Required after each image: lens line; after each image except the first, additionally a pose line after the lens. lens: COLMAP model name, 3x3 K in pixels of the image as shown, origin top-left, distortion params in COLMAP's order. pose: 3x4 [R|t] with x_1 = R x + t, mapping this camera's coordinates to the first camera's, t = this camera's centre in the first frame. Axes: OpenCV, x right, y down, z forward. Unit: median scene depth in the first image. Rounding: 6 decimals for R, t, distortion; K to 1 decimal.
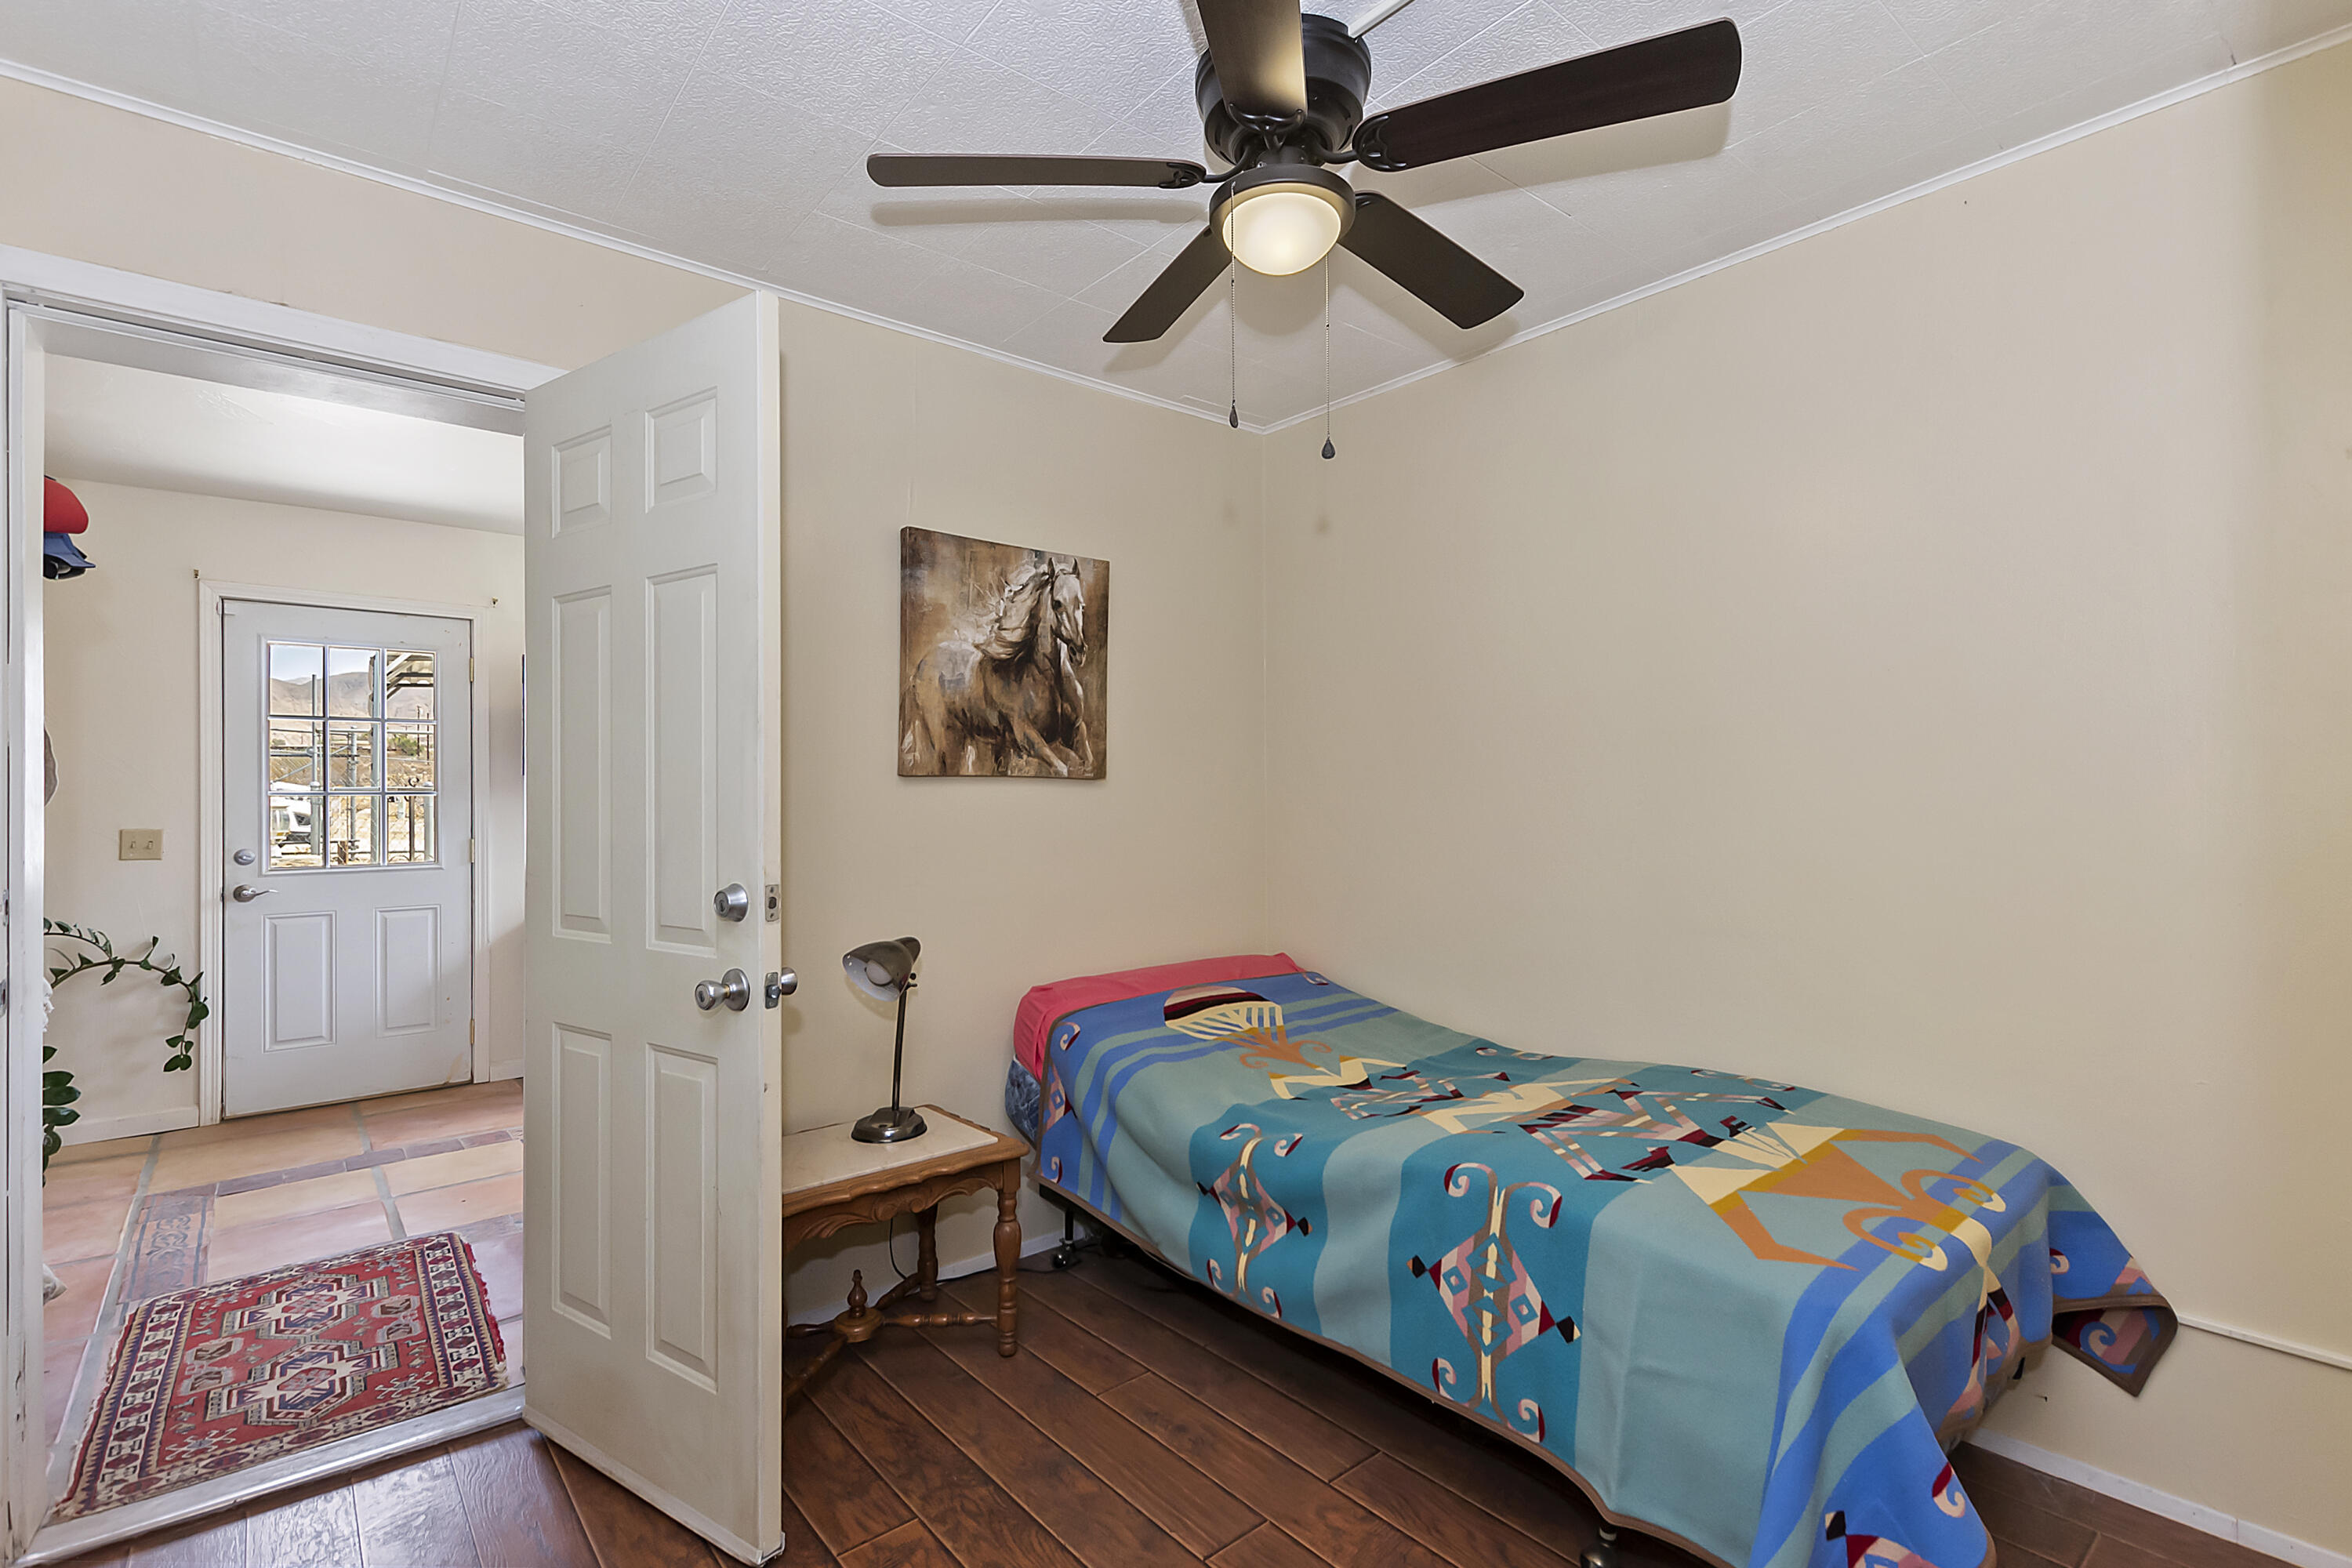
lens RADIAL K [[1062.4, 0, 1176.6], [0, 1062.4, 787.0], [0, 0, 1]] dist [0.000374, -0.001704]
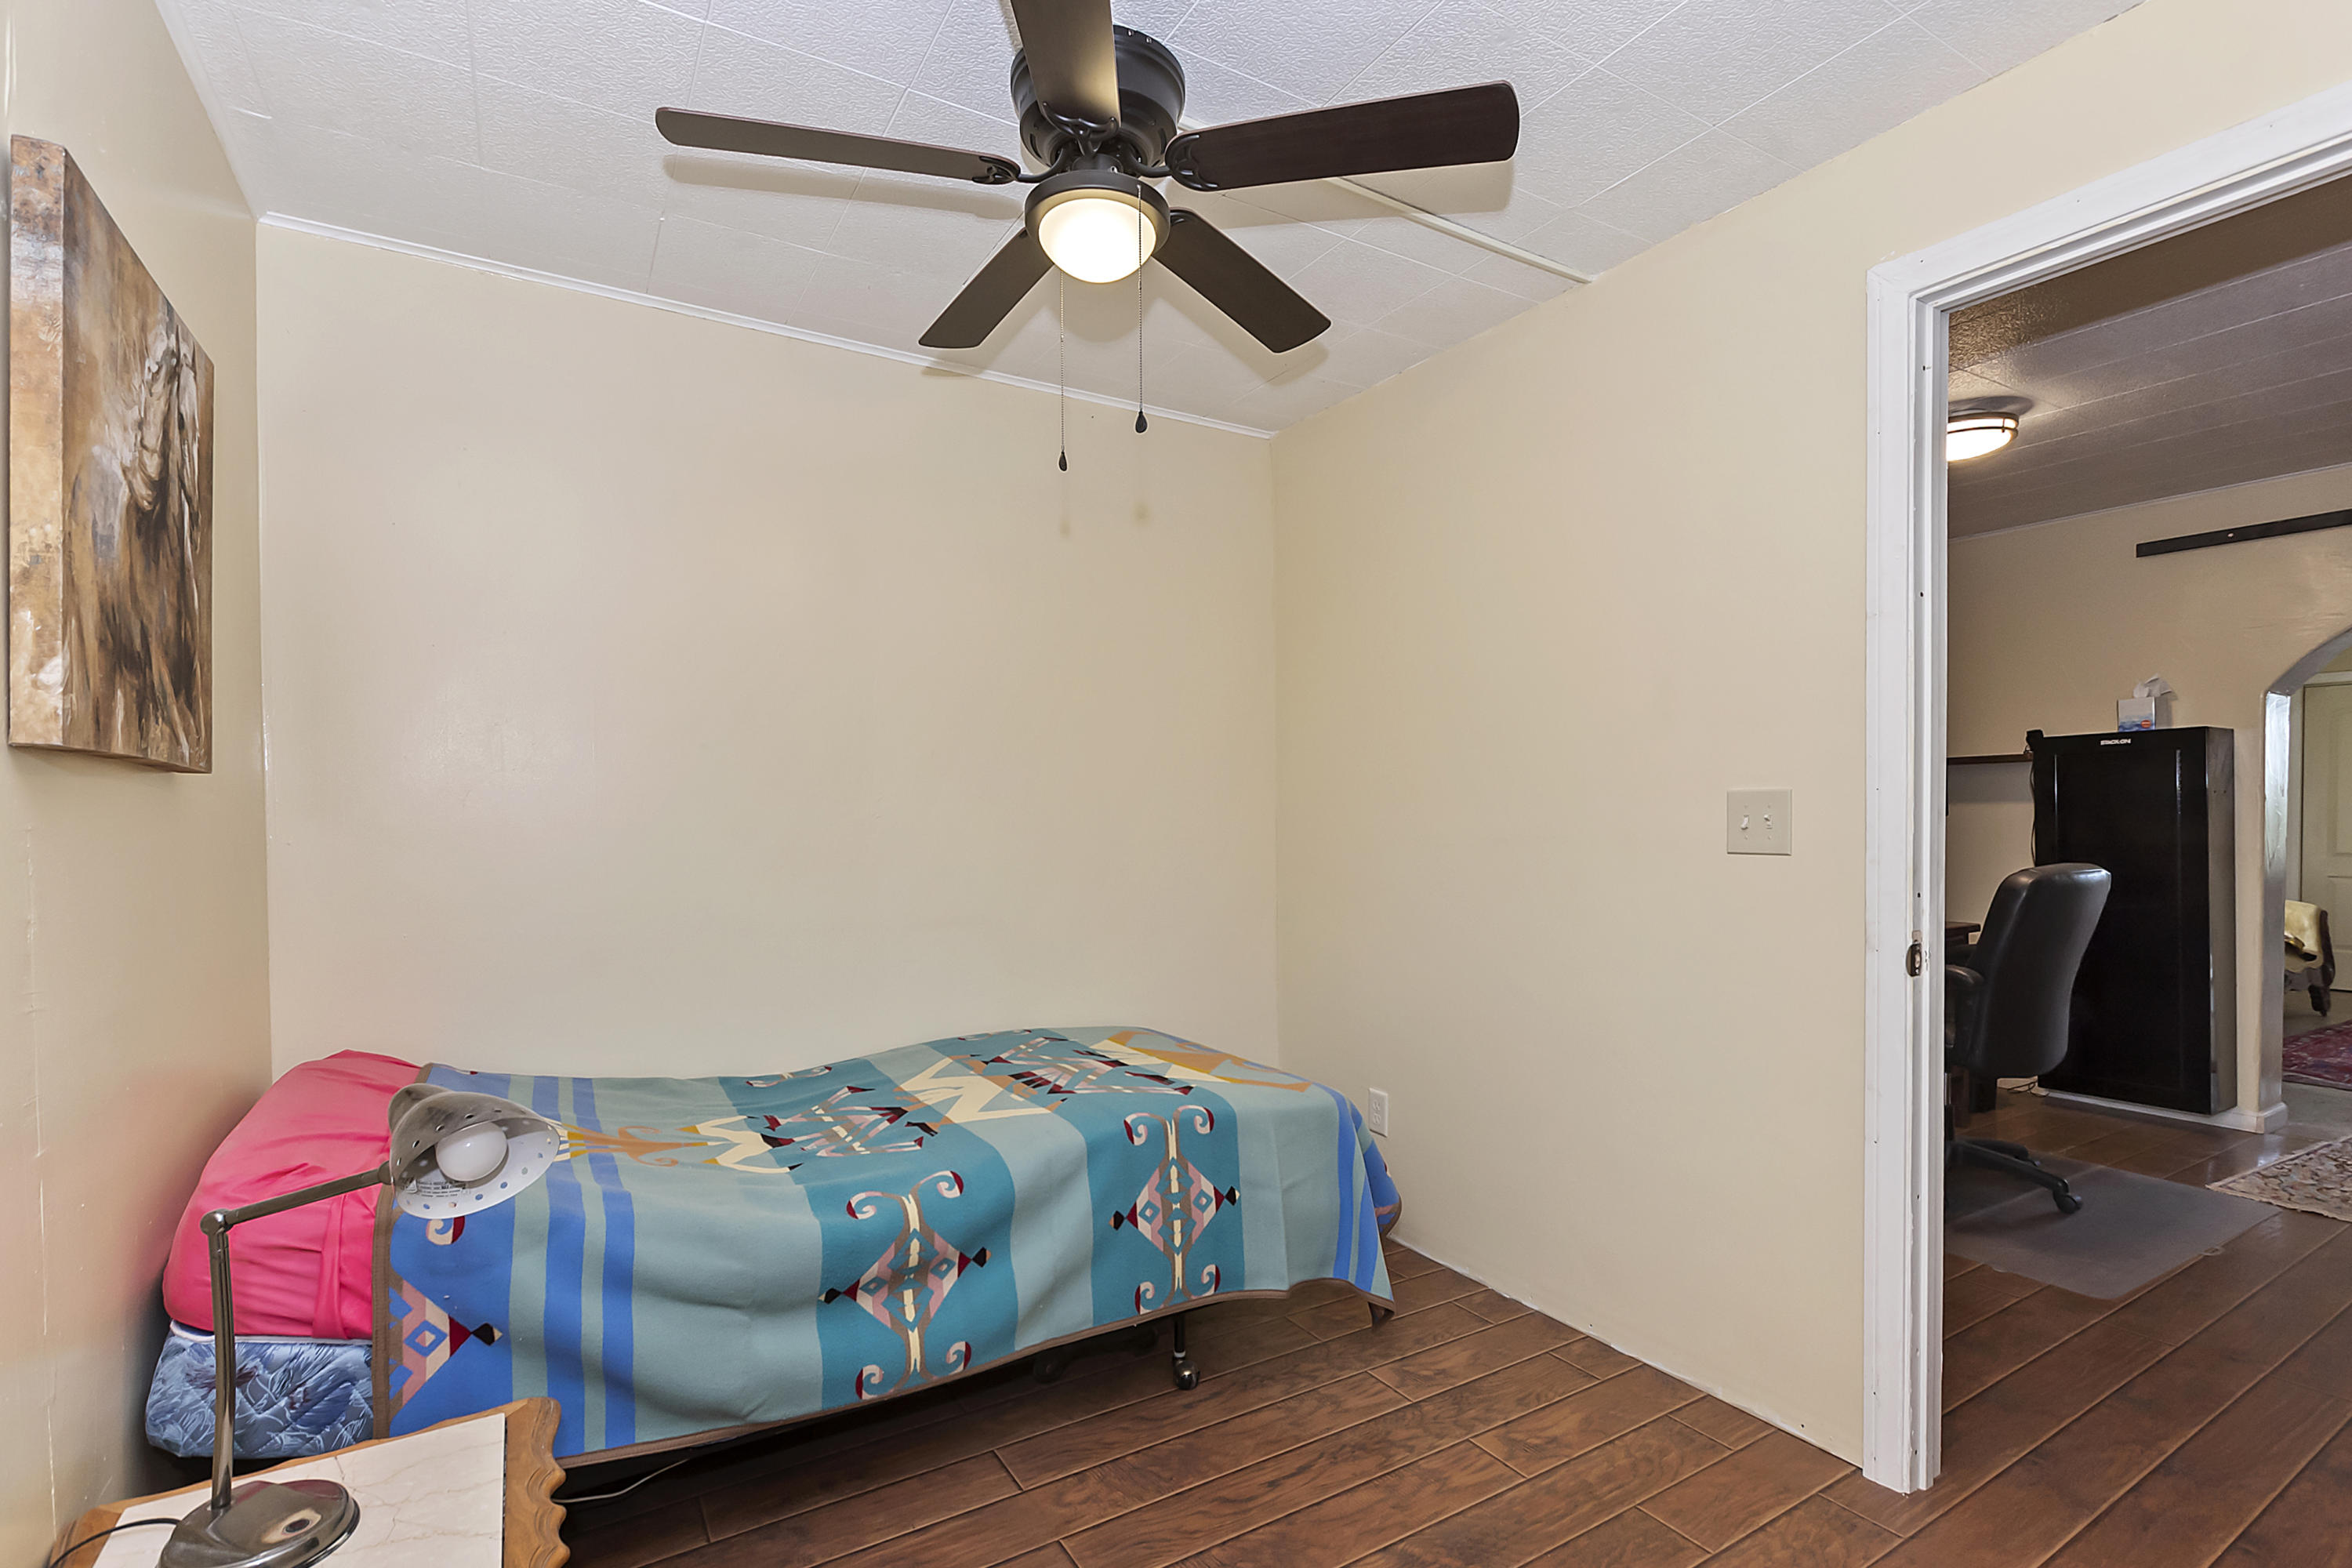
lens RADIAL K [[1062.4, 0, 1154.1], [0, 1062.4, 829.5], [0, 0, 1]] dist [0.000374, -0.001704]
pose [[0.168953, -0.007358, 0.985597, -0.813129], [-0.007265, 0.999936, 0.008710, 0.019885], [-0.985597, -0.008632, 0.168889, 0.706532]]
